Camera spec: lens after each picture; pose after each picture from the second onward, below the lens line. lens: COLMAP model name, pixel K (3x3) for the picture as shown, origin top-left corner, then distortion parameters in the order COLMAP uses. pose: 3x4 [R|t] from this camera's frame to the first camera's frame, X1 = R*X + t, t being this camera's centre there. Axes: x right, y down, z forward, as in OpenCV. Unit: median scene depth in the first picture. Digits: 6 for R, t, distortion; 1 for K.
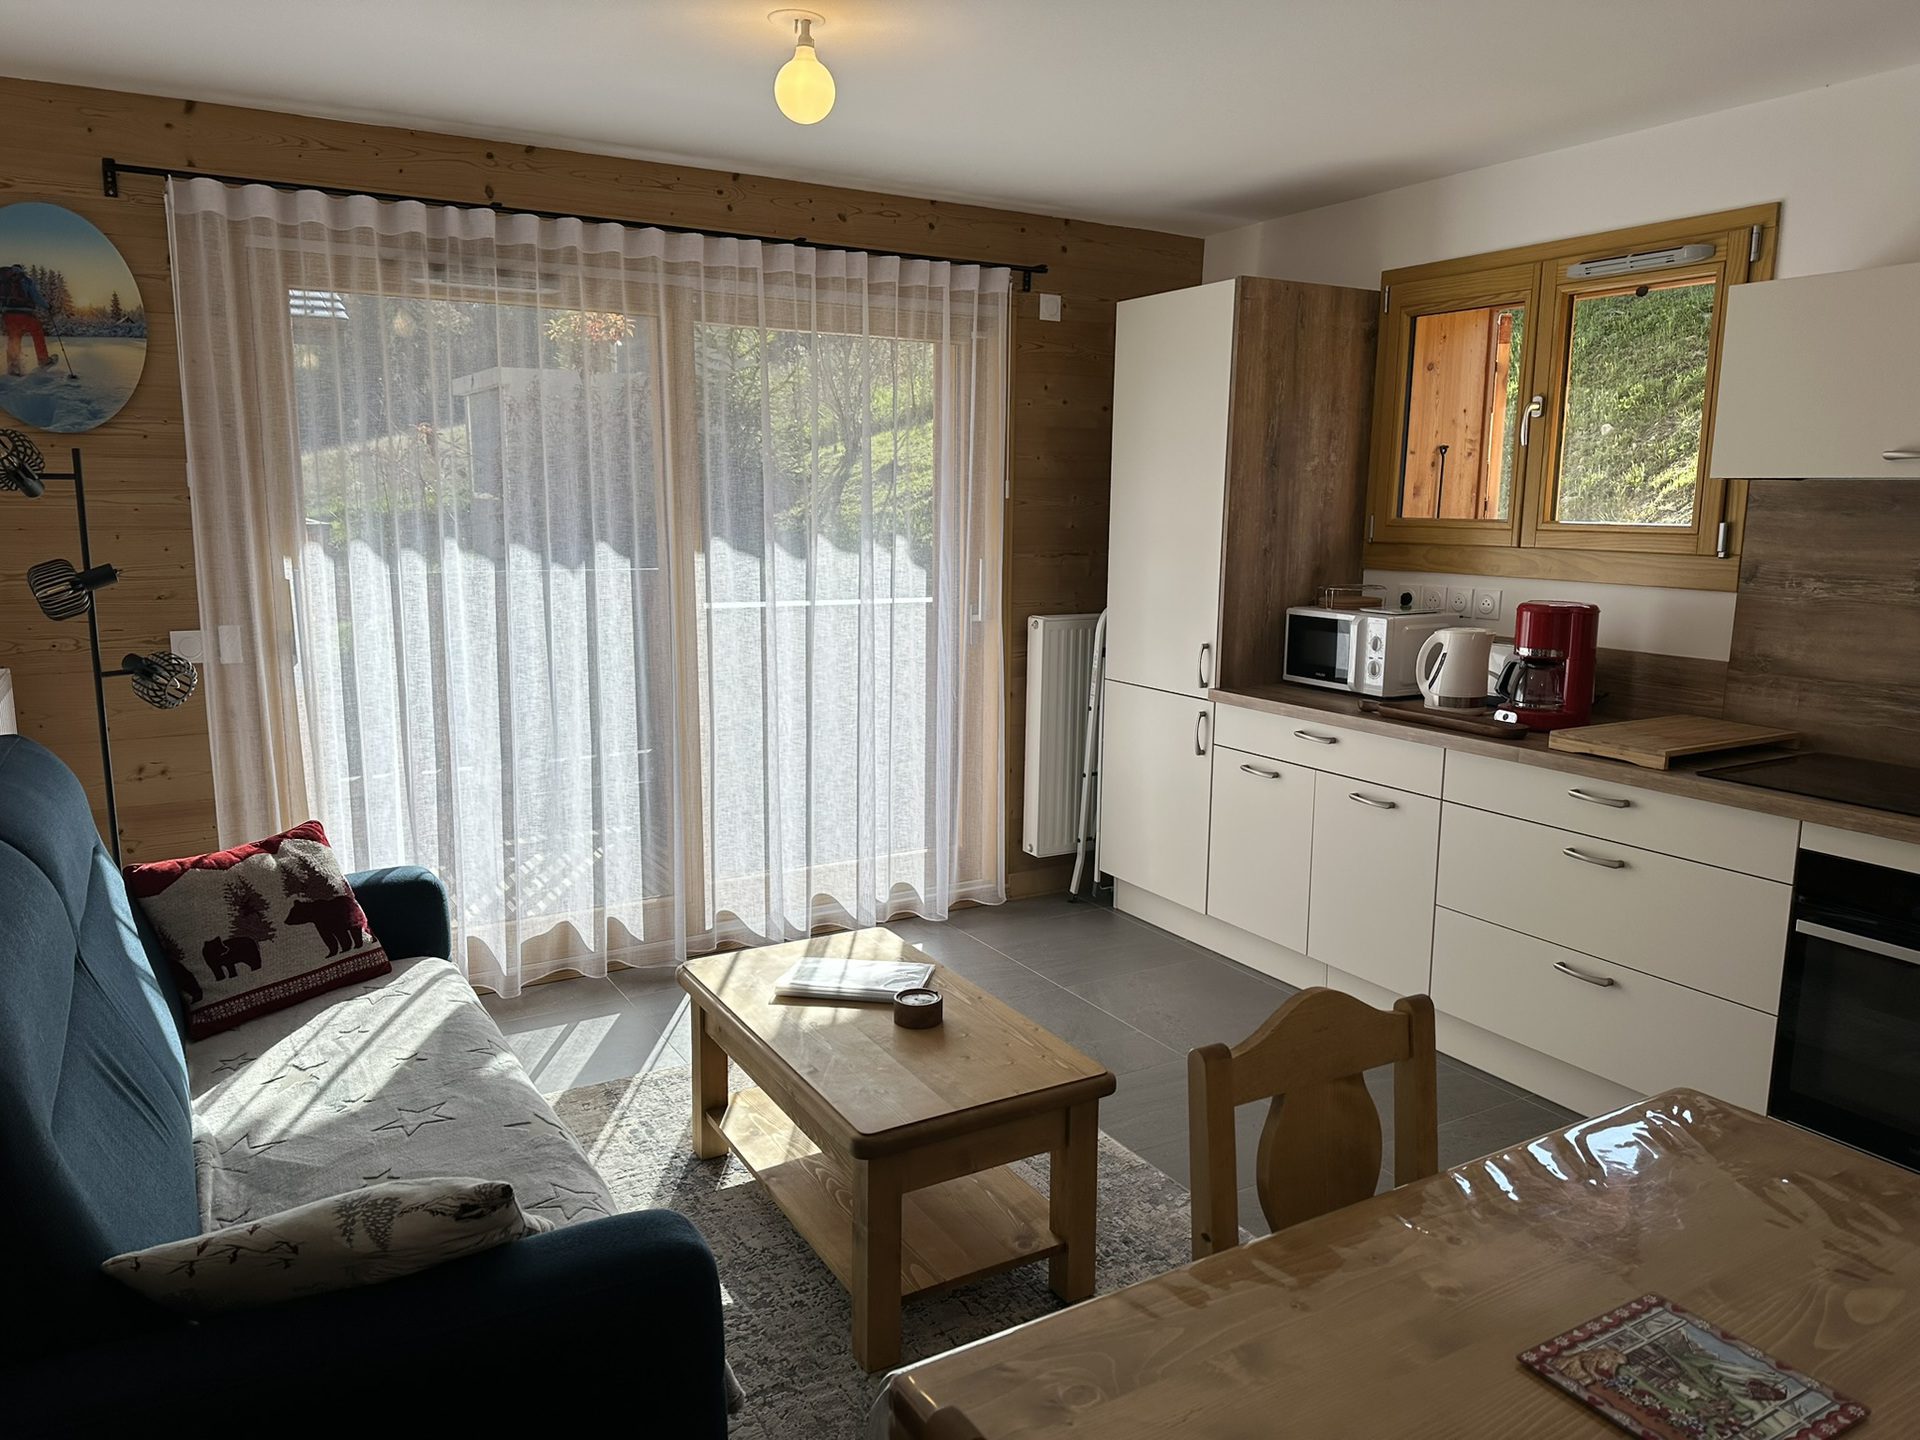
lens RADIAL K [[1326.7, 0, 960.0], [0, 1326.7, 720.0], [0, 0, 1]] dist [-0.001804, -0.002826]
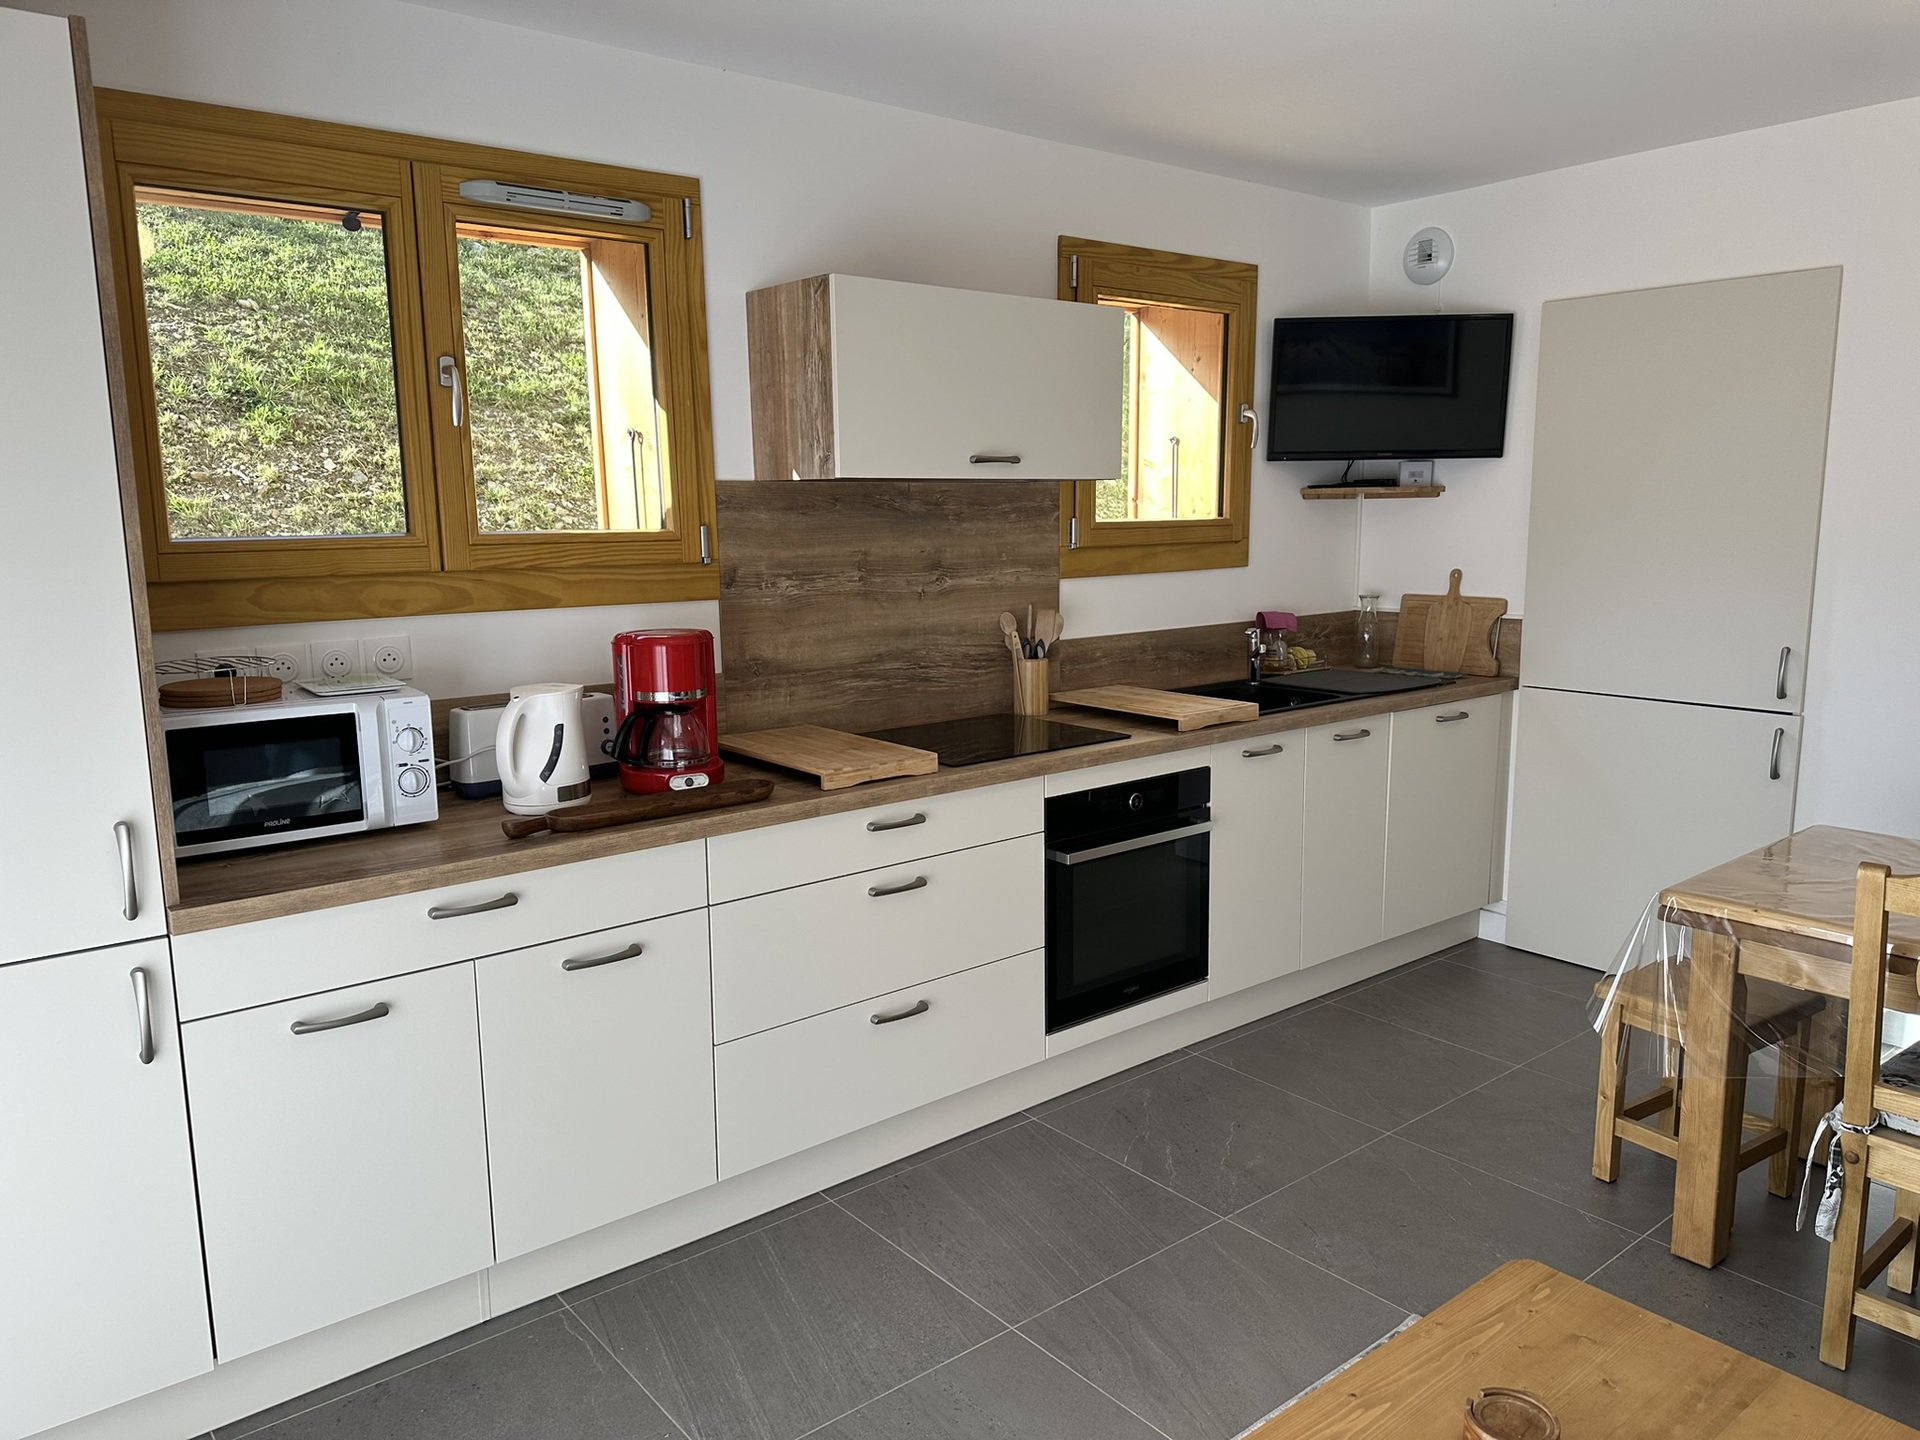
lens RADIAL K [[1345.7, 0, 959.7], [0, 1345.7, 731.7], [0, 0, 1]] dist [0.006822, -0.000116]
pose [[-0.167174, -0.170580, 0.971059, -0.405352], [0.169884, 0.965204, 0.198798, -0.173188], [-0.971181, 0.198201, -0.132379, 1.017163]]
